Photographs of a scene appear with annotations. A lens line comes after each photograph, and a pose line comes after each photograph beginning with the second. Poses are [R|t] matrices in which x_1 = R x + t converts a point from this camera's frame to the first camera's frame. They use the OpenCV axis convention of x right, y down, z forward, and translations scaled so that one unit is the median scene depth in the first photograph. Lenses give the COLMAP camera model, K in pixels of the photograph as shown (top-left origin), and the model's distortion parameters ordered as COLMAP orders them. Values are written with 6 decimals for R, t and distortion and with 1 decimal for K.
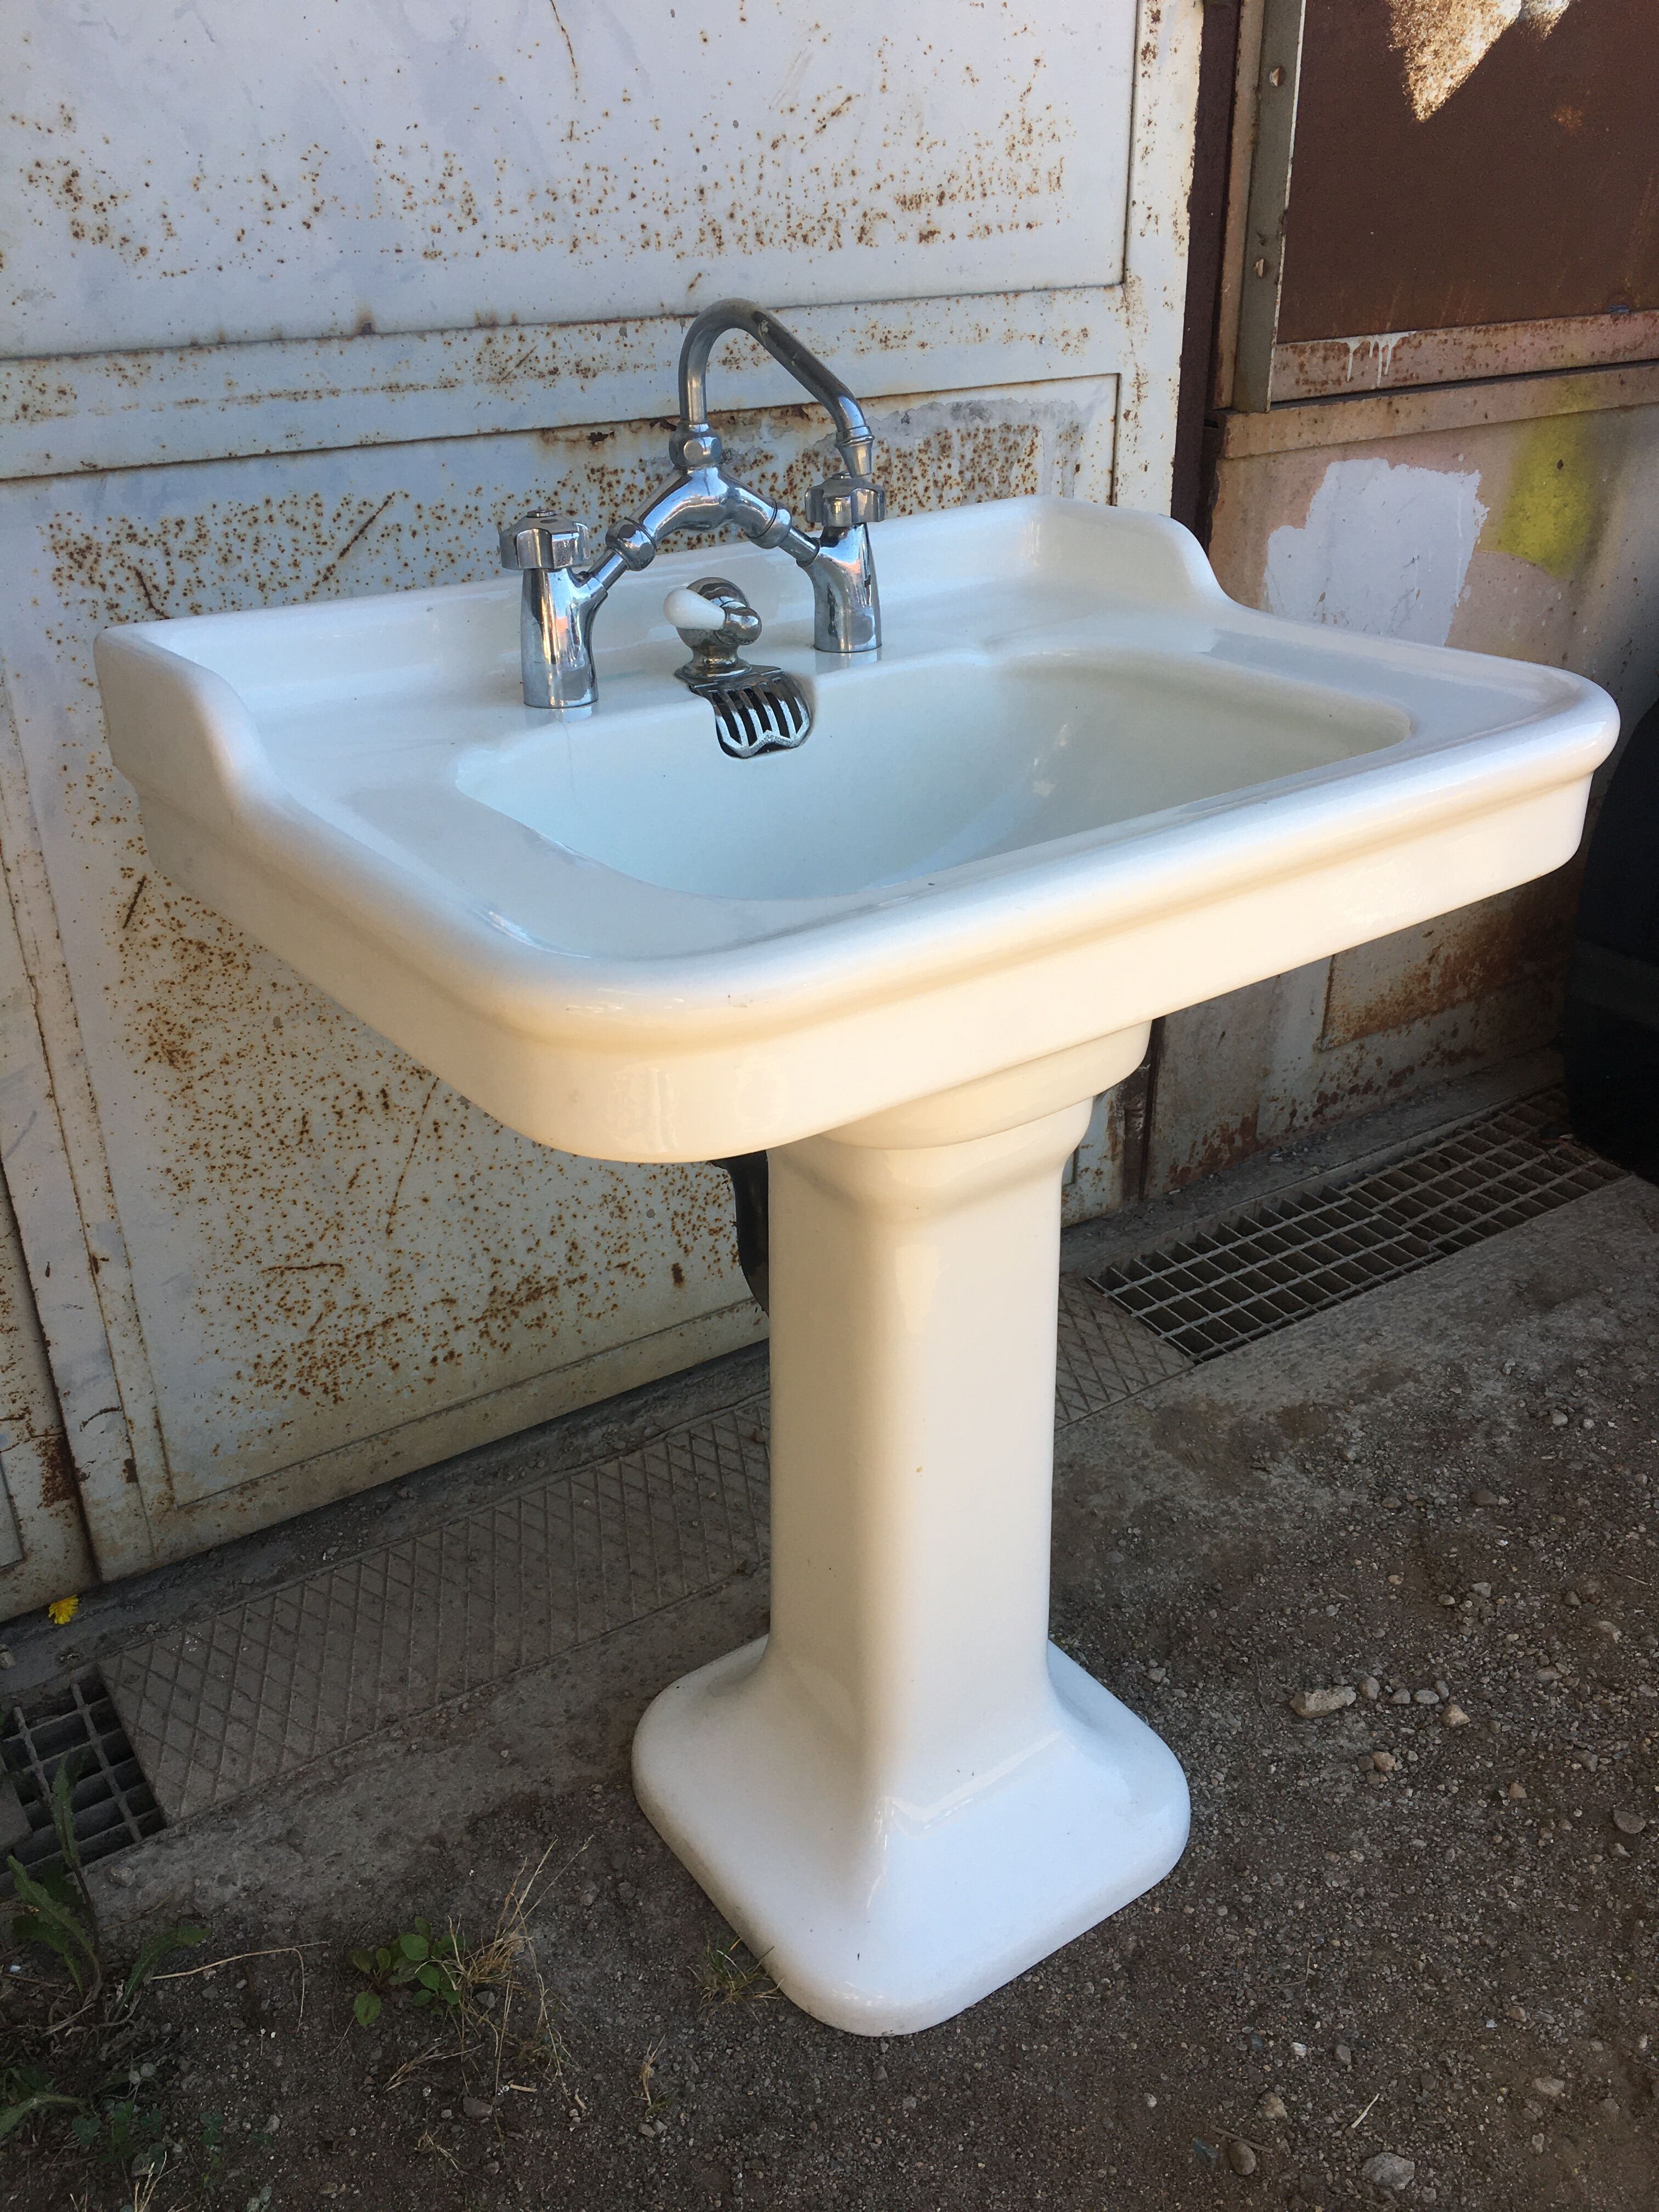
lens RADIAL K [[1899.9, 0, 840.8], [0, 1899.9, 1116.5], [0, 0, 1]] dist [0.072083, -0.118196]
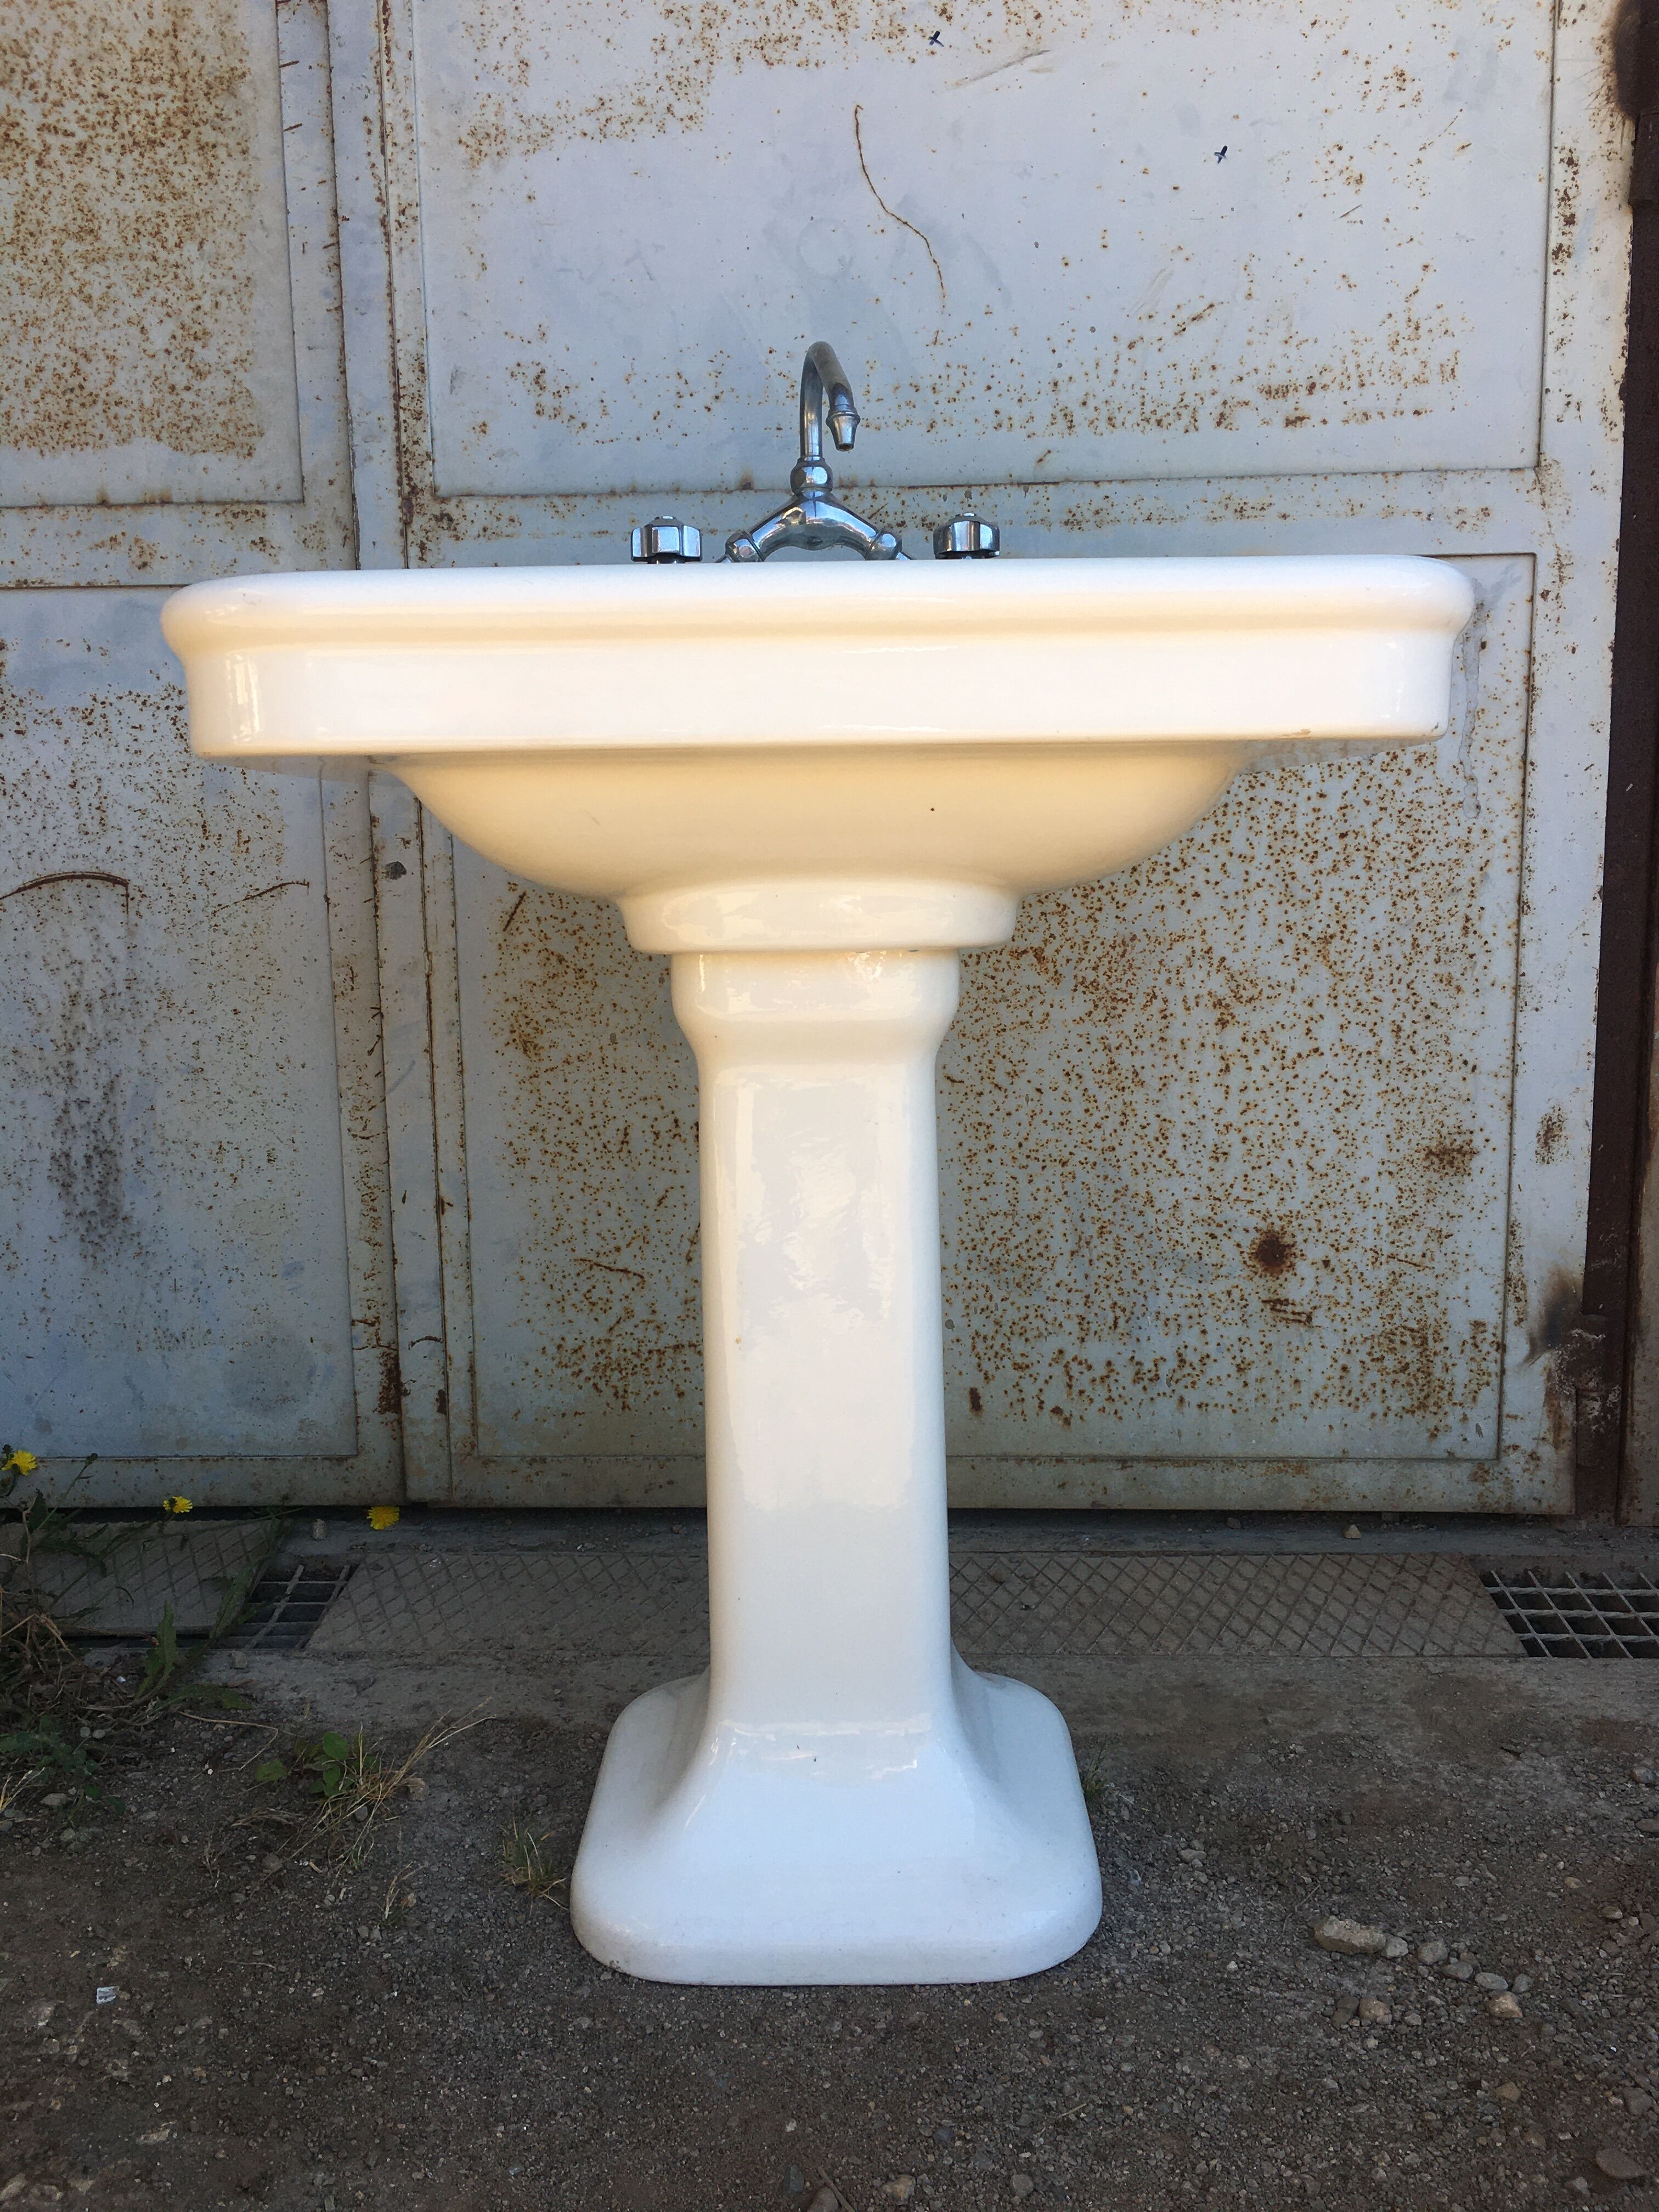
lens RADIAL K [[1899.9, 0, 835.3], [0, 1899.9, 1119.9], [0, 0, 1]] dist [0.072083, -0.118196]
pose [[0.804917, 0.092734, -0.586097, 0.550368], [-0.266348, 0.939085, -0.217204, 0.232759], [0.530252, 0.330937, 0.780585, 0.162846]]
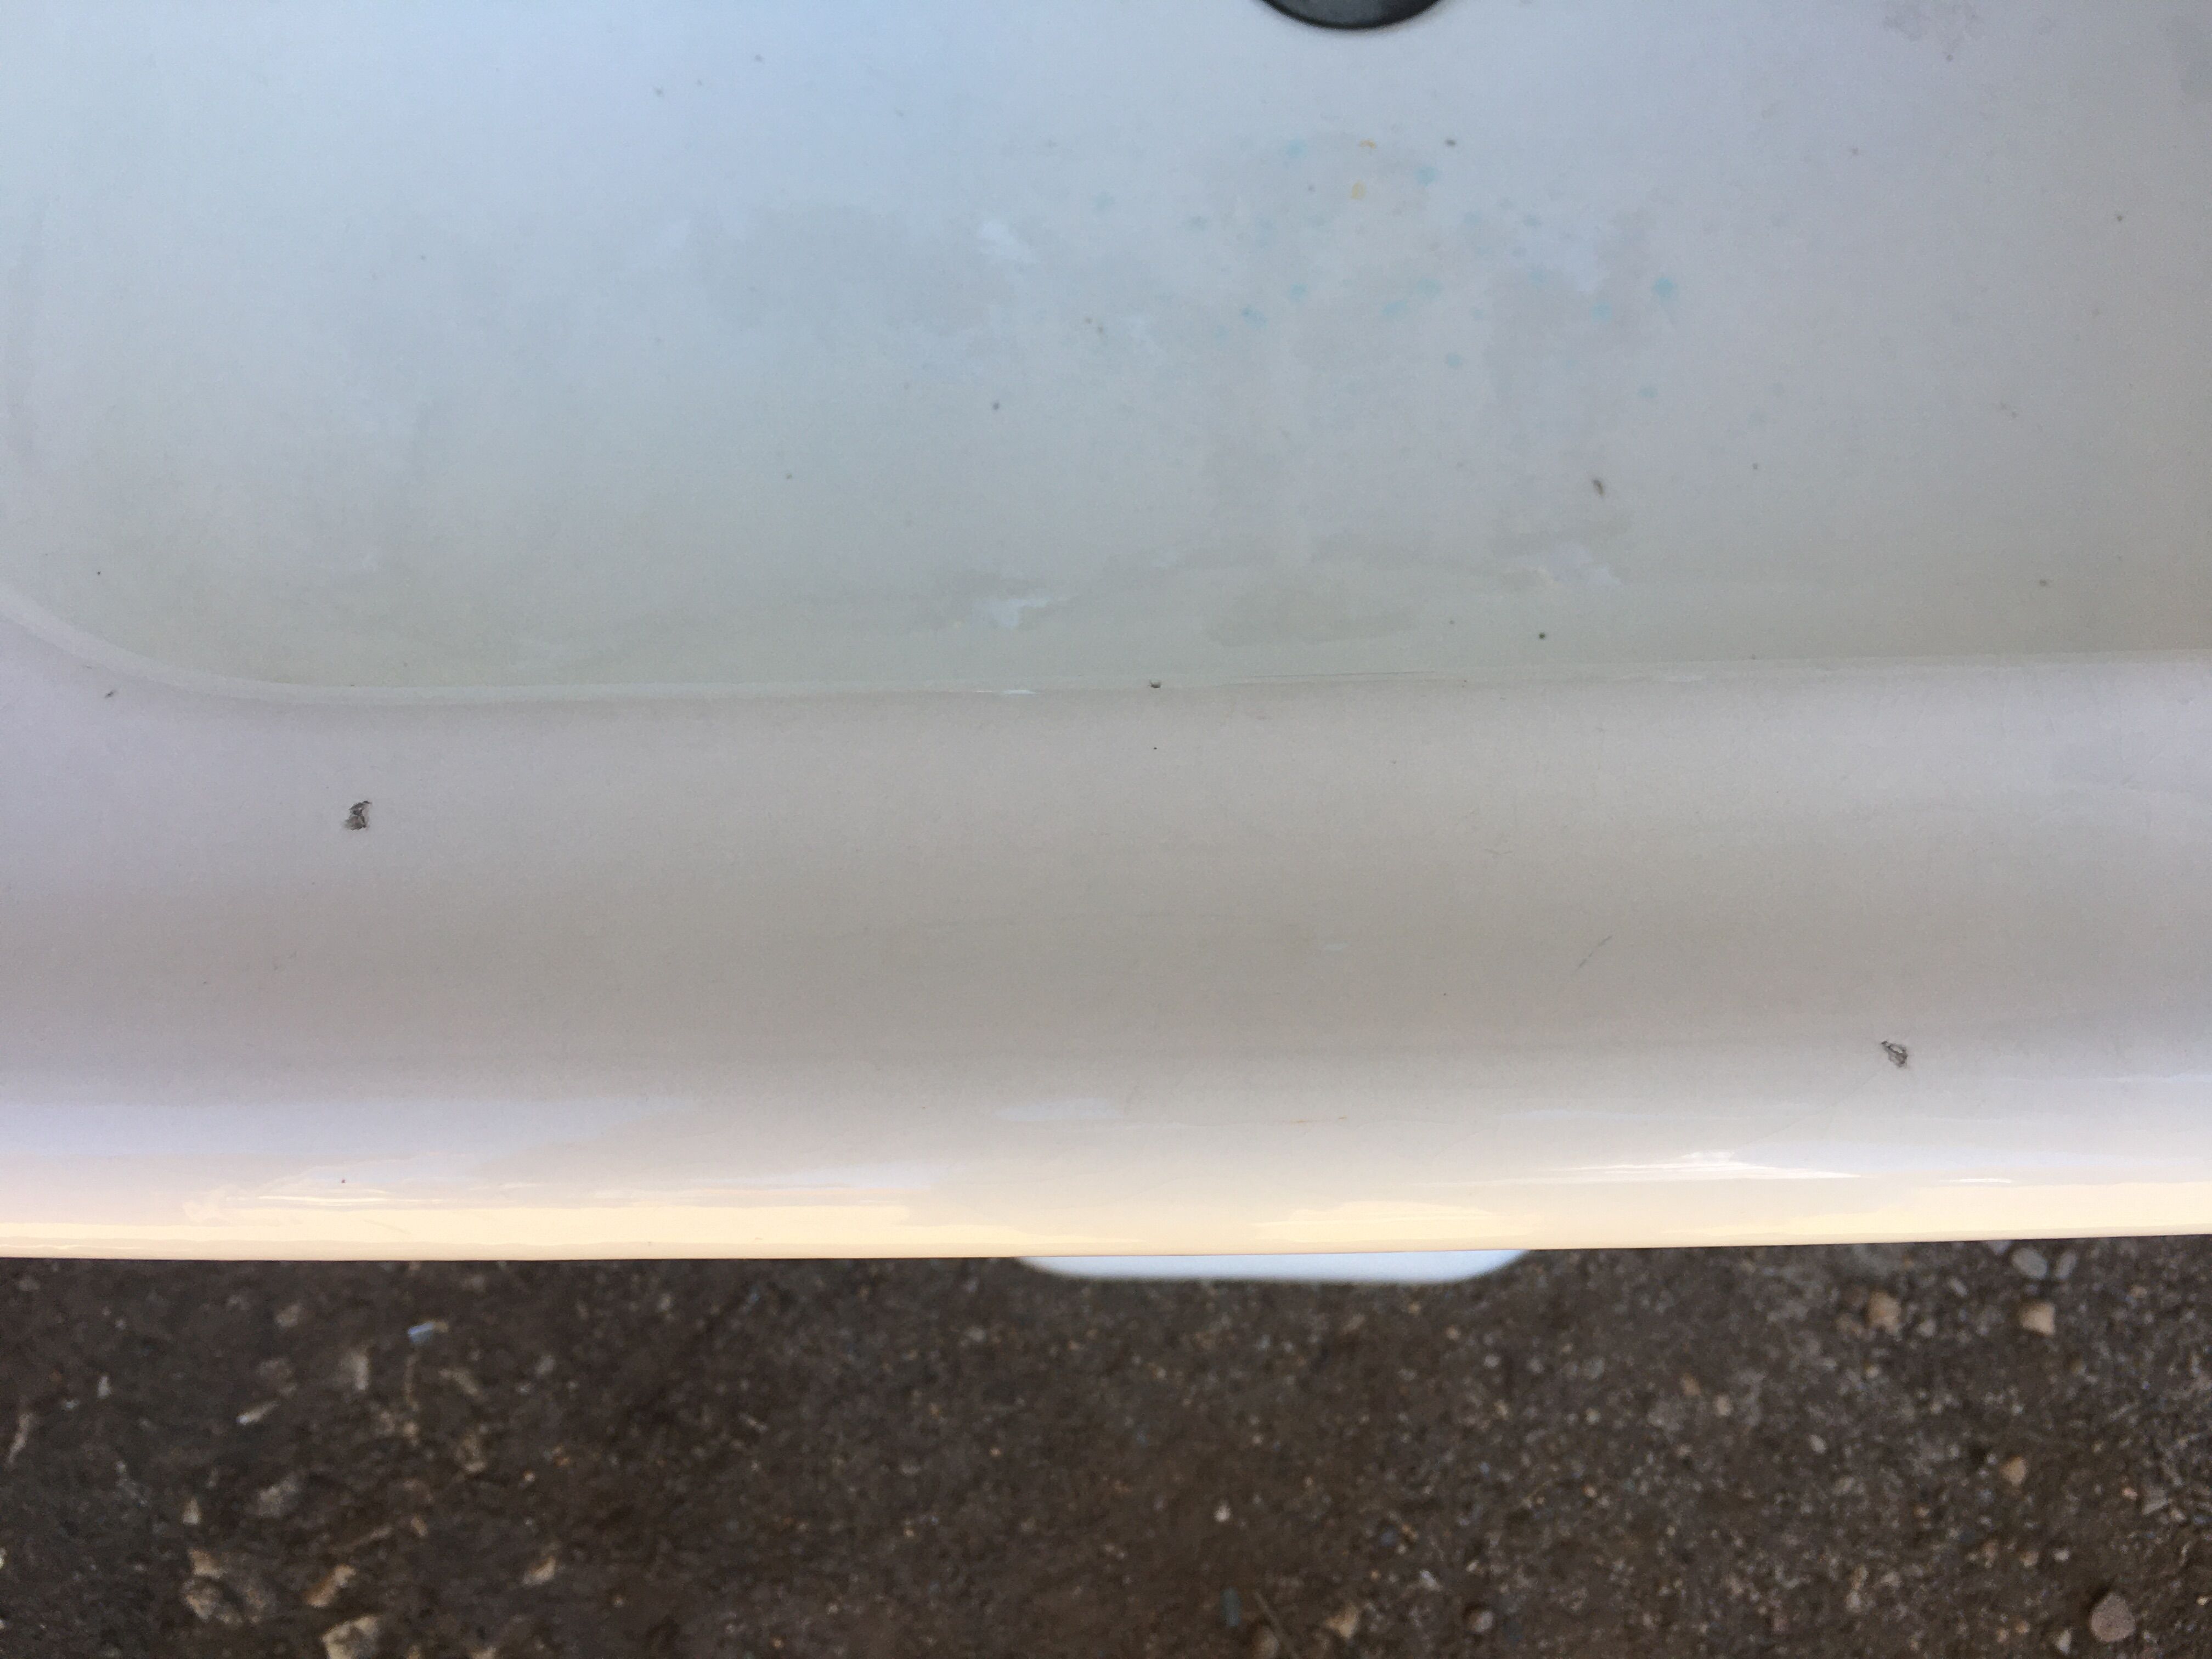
lens RADIAL K [[1899.9, 0, 1071.0], [0, 1899.9, 852.4], [0, 0, 1]] dist [0.072083, -0.118196]
pose [[0.811125, 0.552642, -0.191475, 0.095584], [-0.256703, 0.630549, 0.732470, -0.193794], [0.525528, -0.544972, 0.653319, 0.514050]]
